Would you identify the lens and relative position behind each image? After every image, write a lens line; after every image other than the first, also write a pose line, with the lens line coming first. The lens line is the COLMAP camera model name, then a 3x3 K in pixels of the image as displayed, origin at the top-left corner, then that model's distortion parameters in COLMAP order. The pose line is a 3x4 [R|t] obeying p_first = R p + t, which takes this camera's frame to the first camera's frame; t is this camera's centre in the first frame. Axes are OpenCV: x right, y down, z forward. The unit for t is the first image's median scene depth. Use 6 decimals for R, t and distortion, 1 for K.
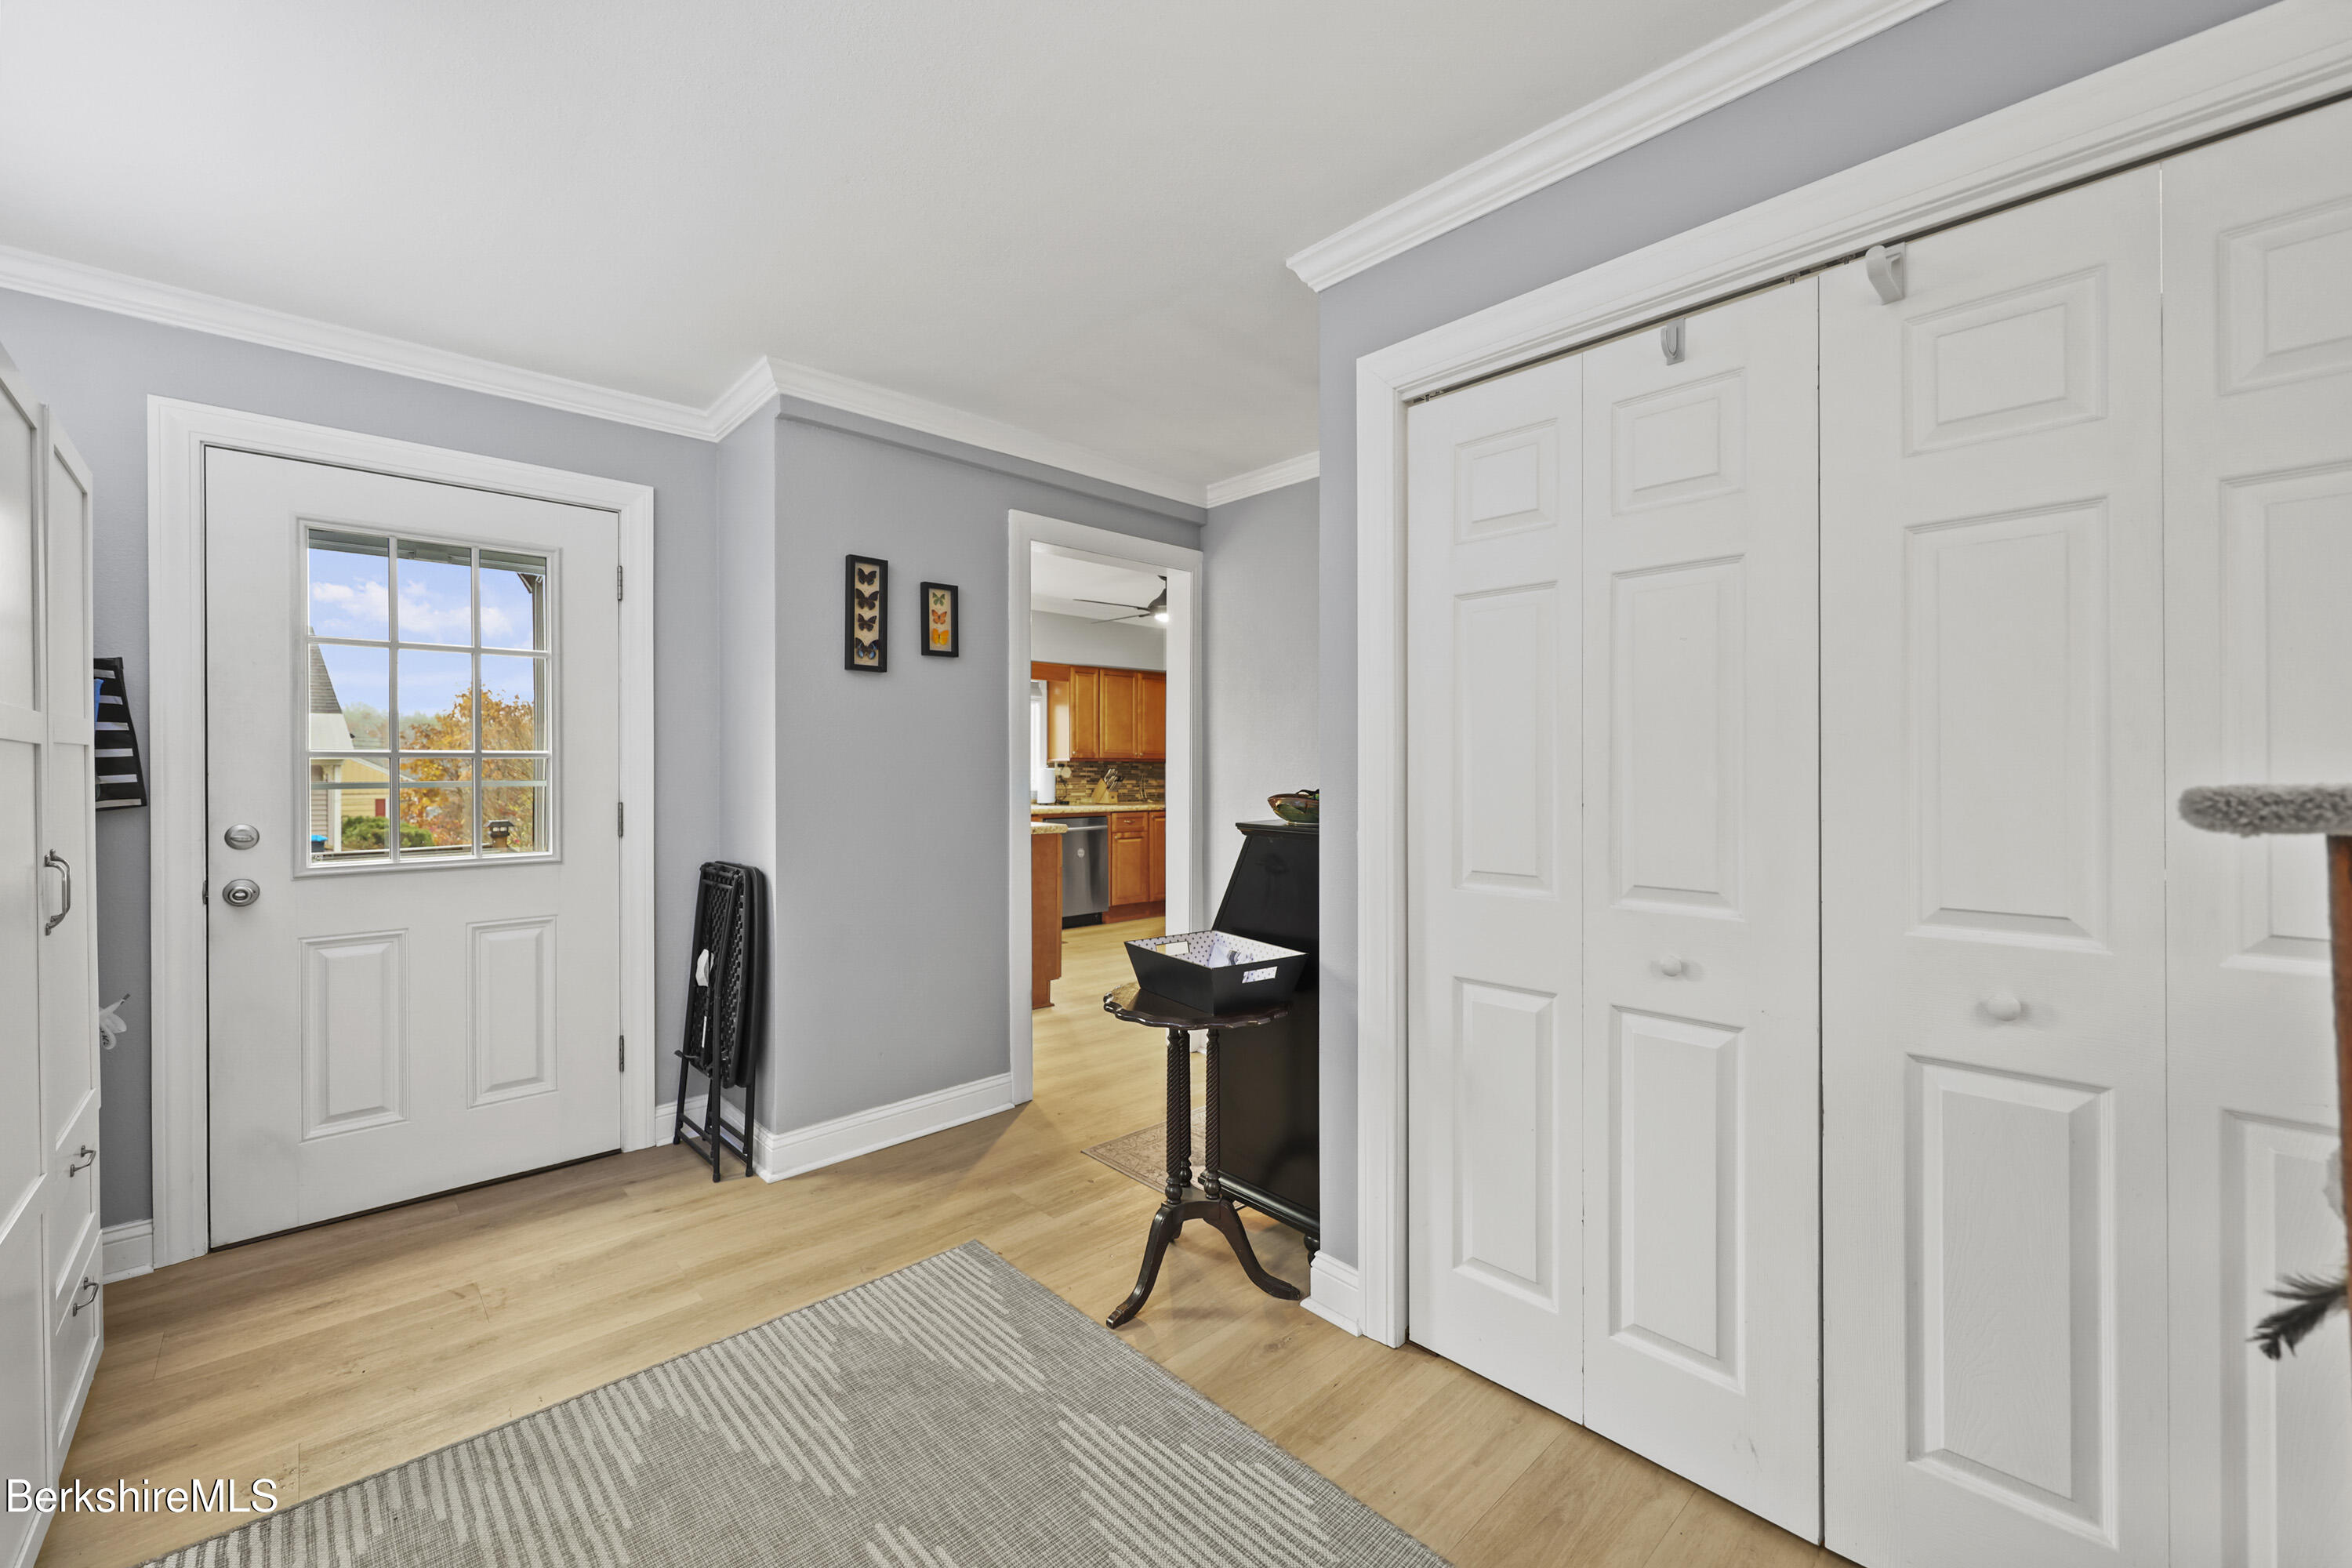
lens RADIAL K [[951.0, 0, 1180.4], [0, 951.0, 771.7], [0, 0, 1]] dist [-0.002748, 0.000450]
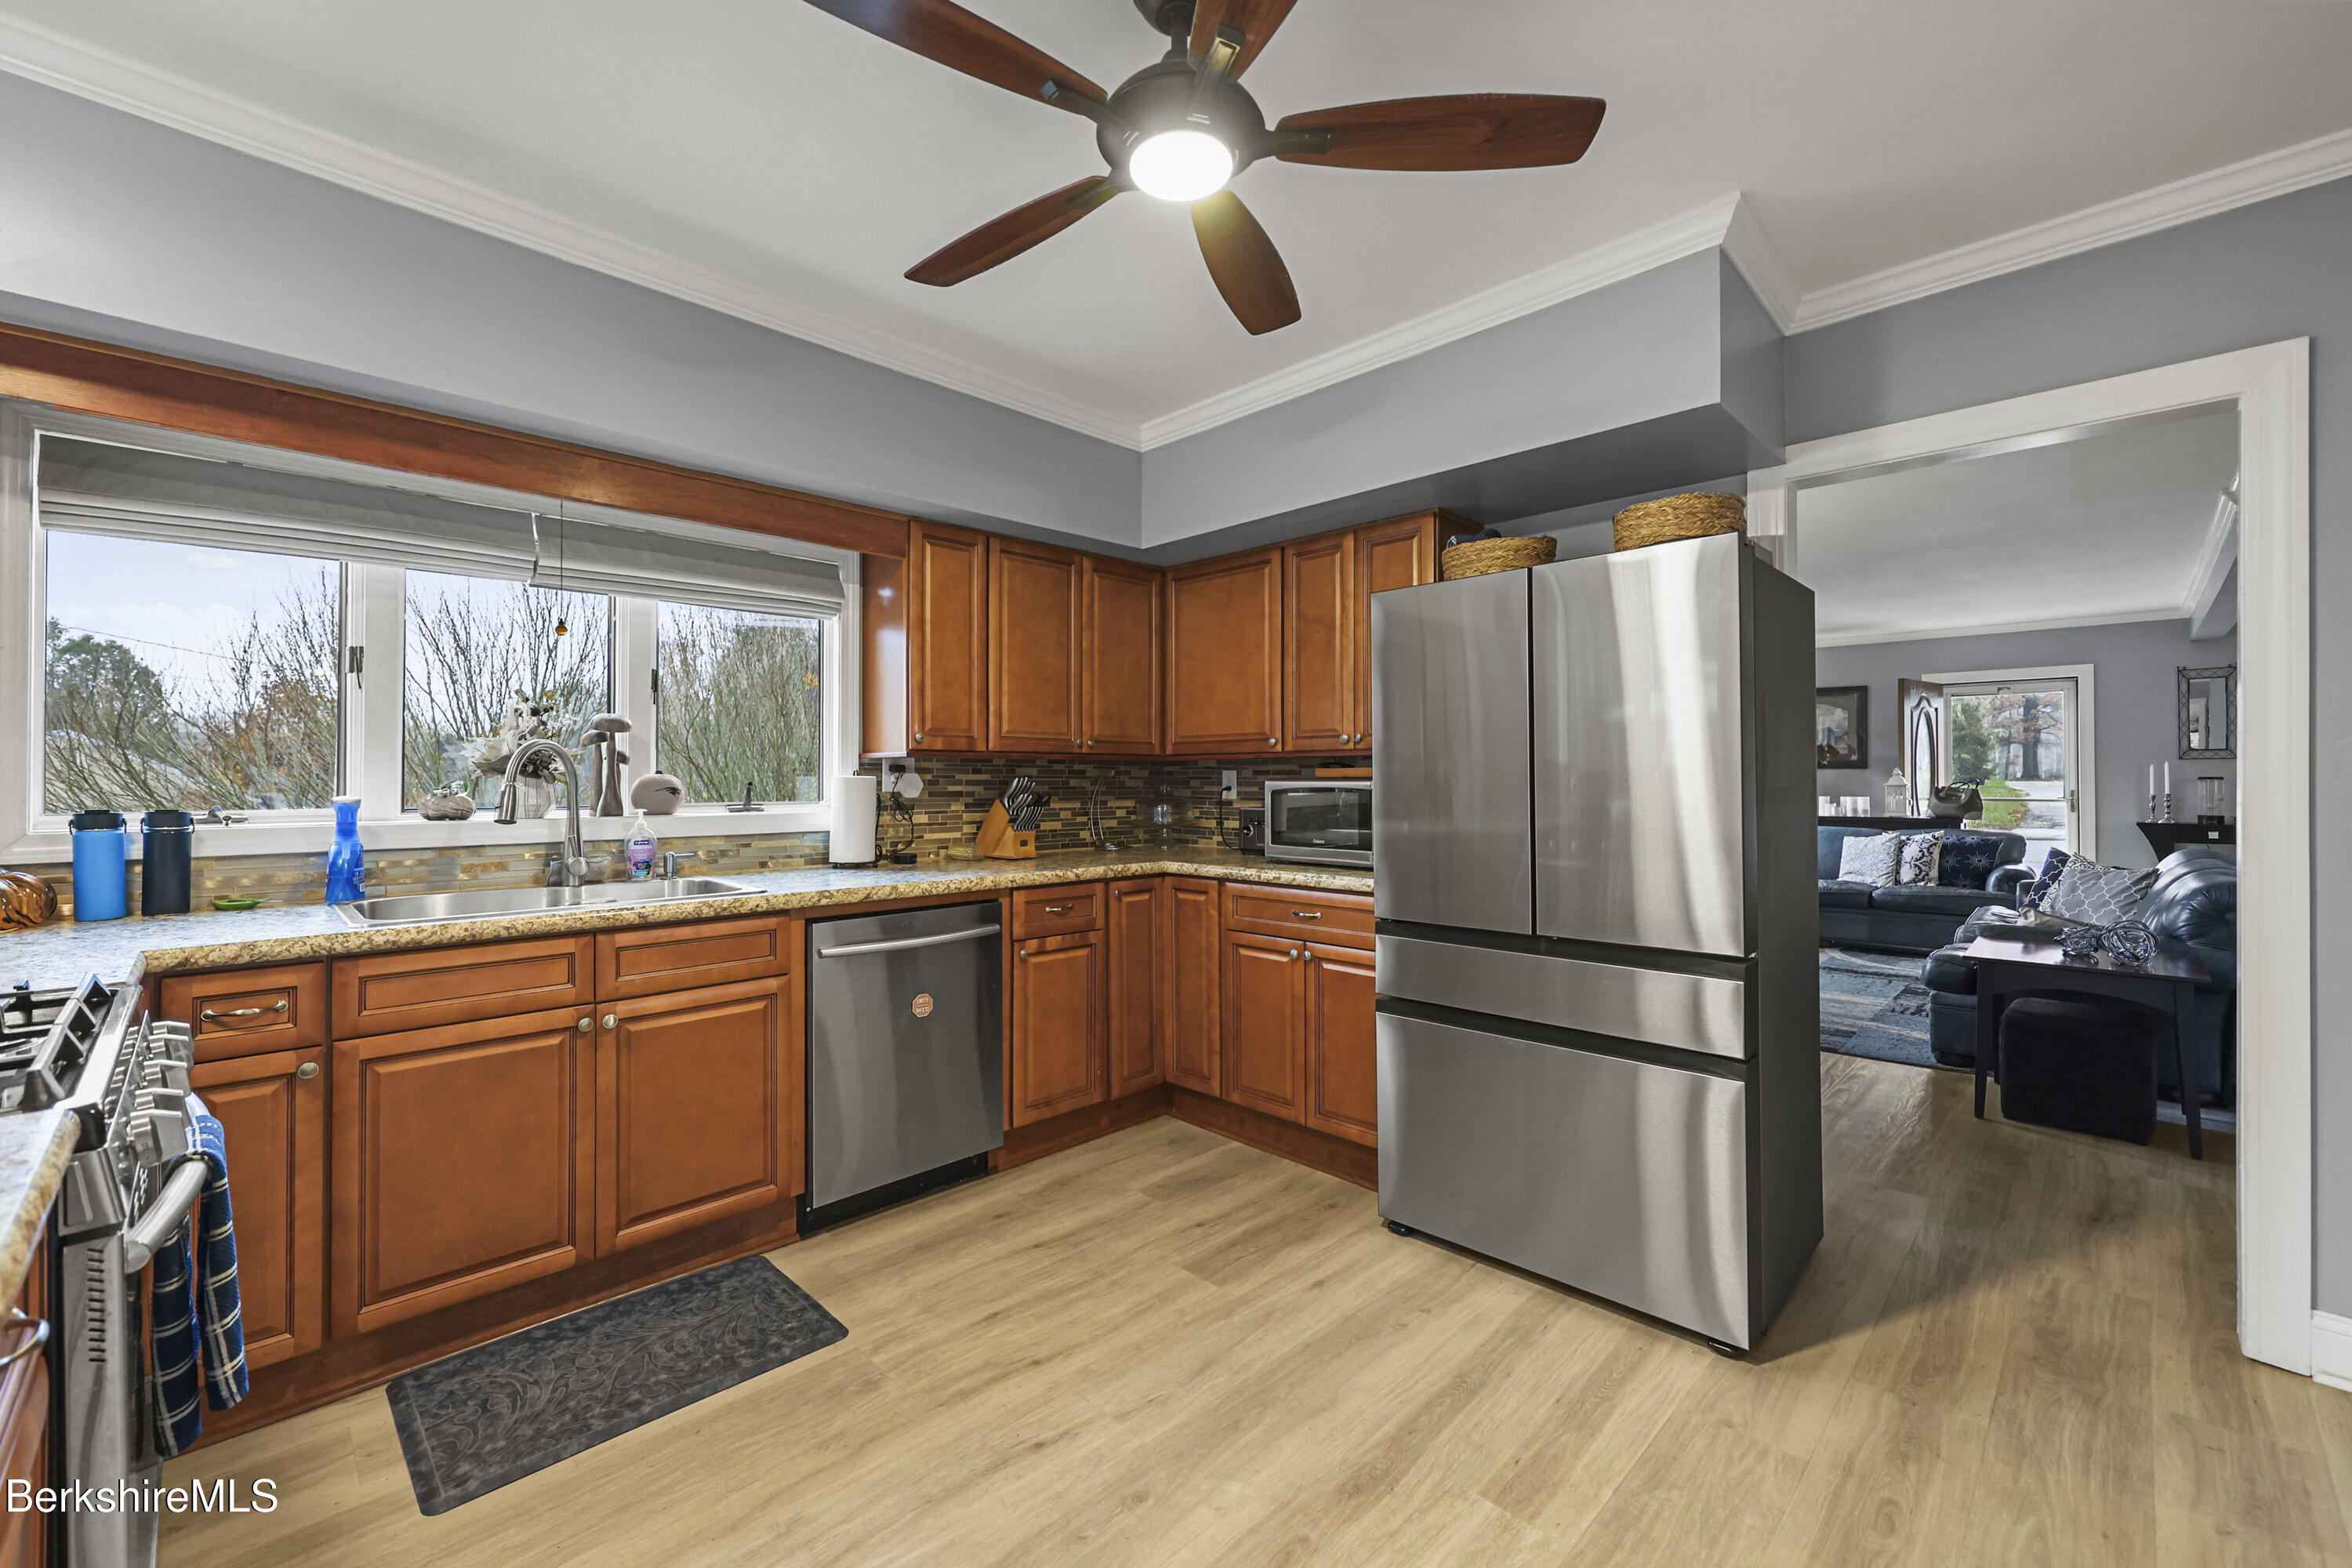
lens RADIAL K [[951.0, 0, 1173.3], [0, 951.0, 766.8], [0, 0, 1]] dist [-0.002748, 0.000450]
pose [[0.999403, -0.001454, 0.034519, -0.018788], [0.001803, 0.999948, -0.010063, -0.003102], [-0.034502, 0.010120, 0.999353, 0.583221]]
